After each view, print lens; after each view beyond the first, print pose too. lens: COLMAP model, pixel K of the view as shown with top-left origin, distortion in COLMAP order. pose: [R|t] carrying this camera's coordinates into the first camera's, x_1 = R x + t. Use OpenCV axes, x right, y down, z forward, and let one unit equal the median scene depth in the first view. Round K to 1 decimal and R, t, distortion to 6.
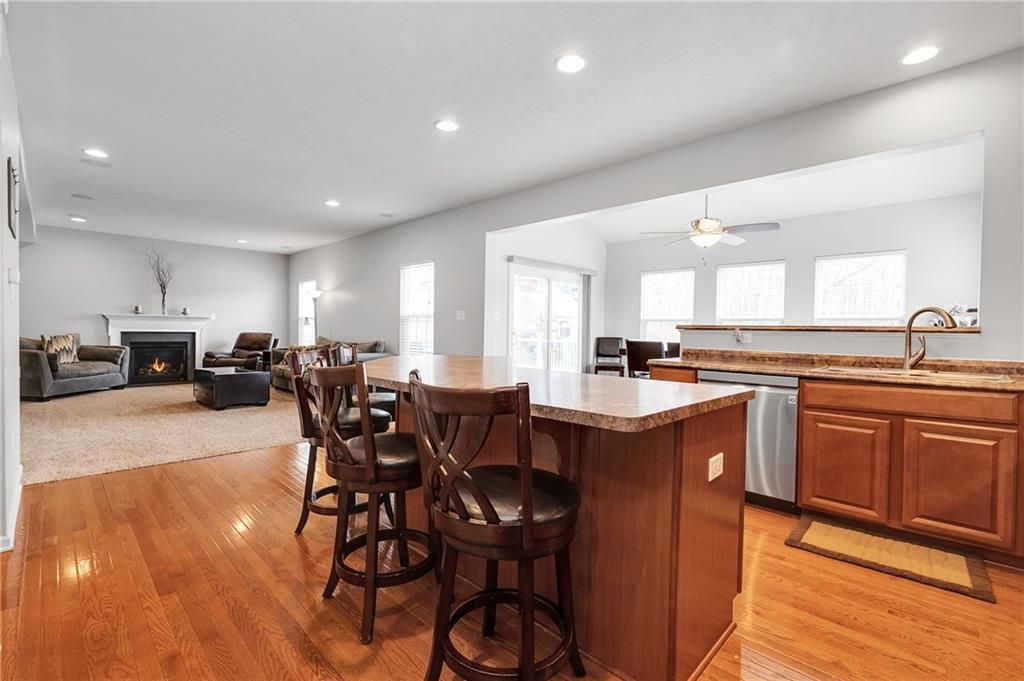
lens RADIAL K [[461.8, 0, 512.9], [0, 461.8, 342.4], [0, 0, 1]] dist [0.004752, -0.000476]
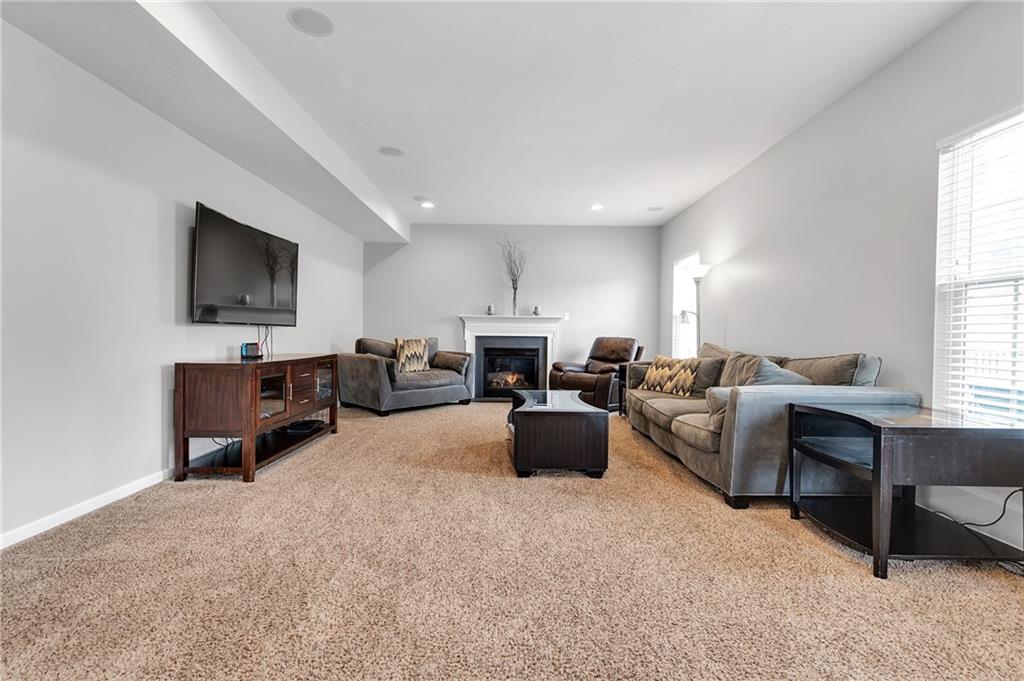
lens RADIAL K [[461.8, 0, 512.8], [0, 461.8, 336.5], [0, 0, 1]] dist [0.004752, -0.000476]
pose [[0.711130, -0.003201, -0.703054, -0.187359], [-0.020573, 0.999467, -0.025360, -0.001483], [0.702760, 0.032498, 0.710684, 0.429817]]
